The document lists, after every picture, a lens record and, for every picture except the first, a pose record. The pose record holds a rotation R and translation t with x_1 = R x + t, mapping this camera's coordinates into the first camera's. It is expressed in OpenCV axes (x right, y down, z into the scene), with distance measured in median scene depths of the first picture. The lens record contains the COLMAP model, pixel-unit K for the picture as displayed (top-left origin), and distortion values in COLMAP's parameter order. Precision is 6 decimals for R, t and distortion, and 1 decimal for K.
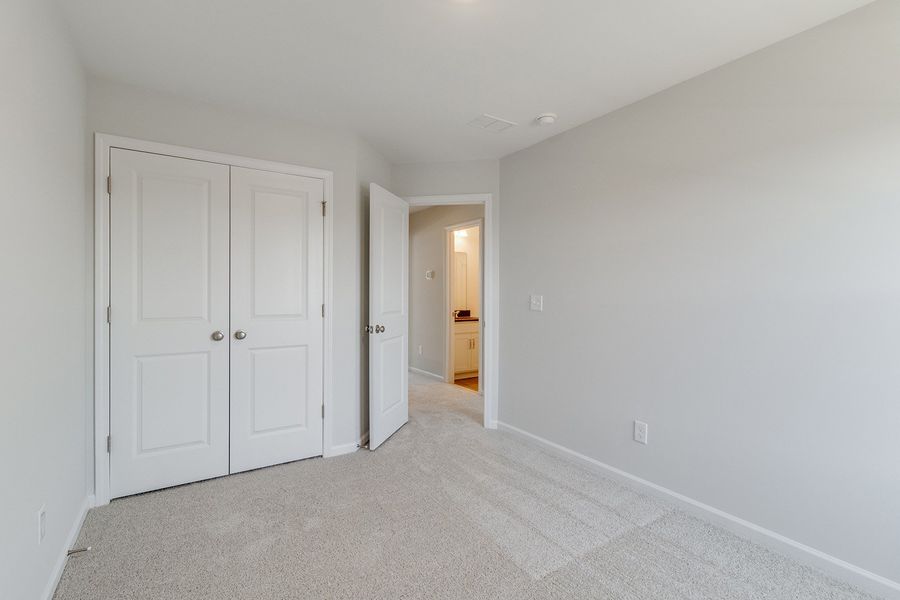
lens RADIAL K [[417.9, 0, 454.3], [0, 417.9, 295.7], [0, 0, 1]] dist [0.001995, 0.000417]
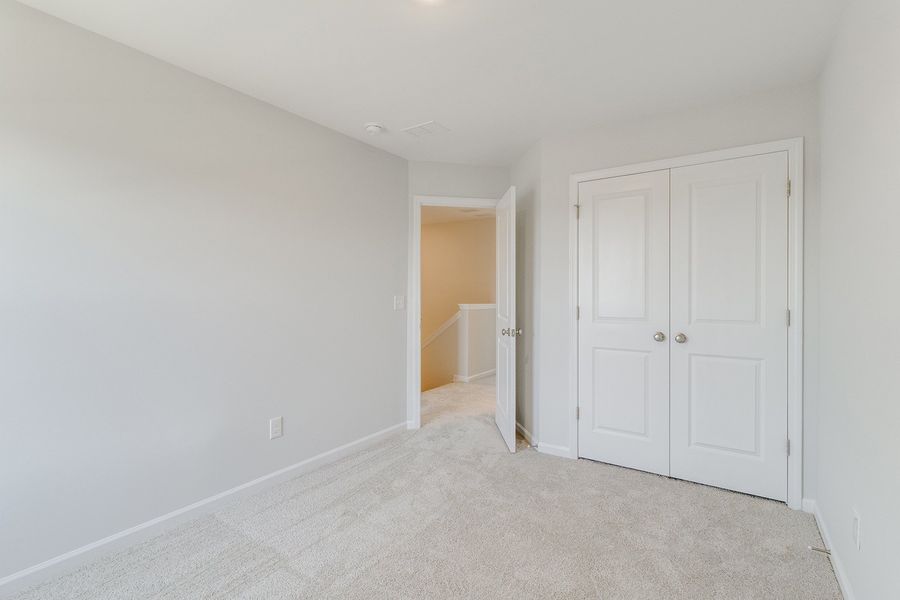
lens RADIAL K [[424.4, 0, 450.0], [0, 424.4, 300.0], [0, 0, 1]] dist [0.000091, -0.000095]
pose [[0.368230, 0.005914, -0.929716, 0.245785], [-0.002575, 0.999982, 0.005341, -0.001328], [0.929731, 0.000427, 0.368239, 0.154291]]
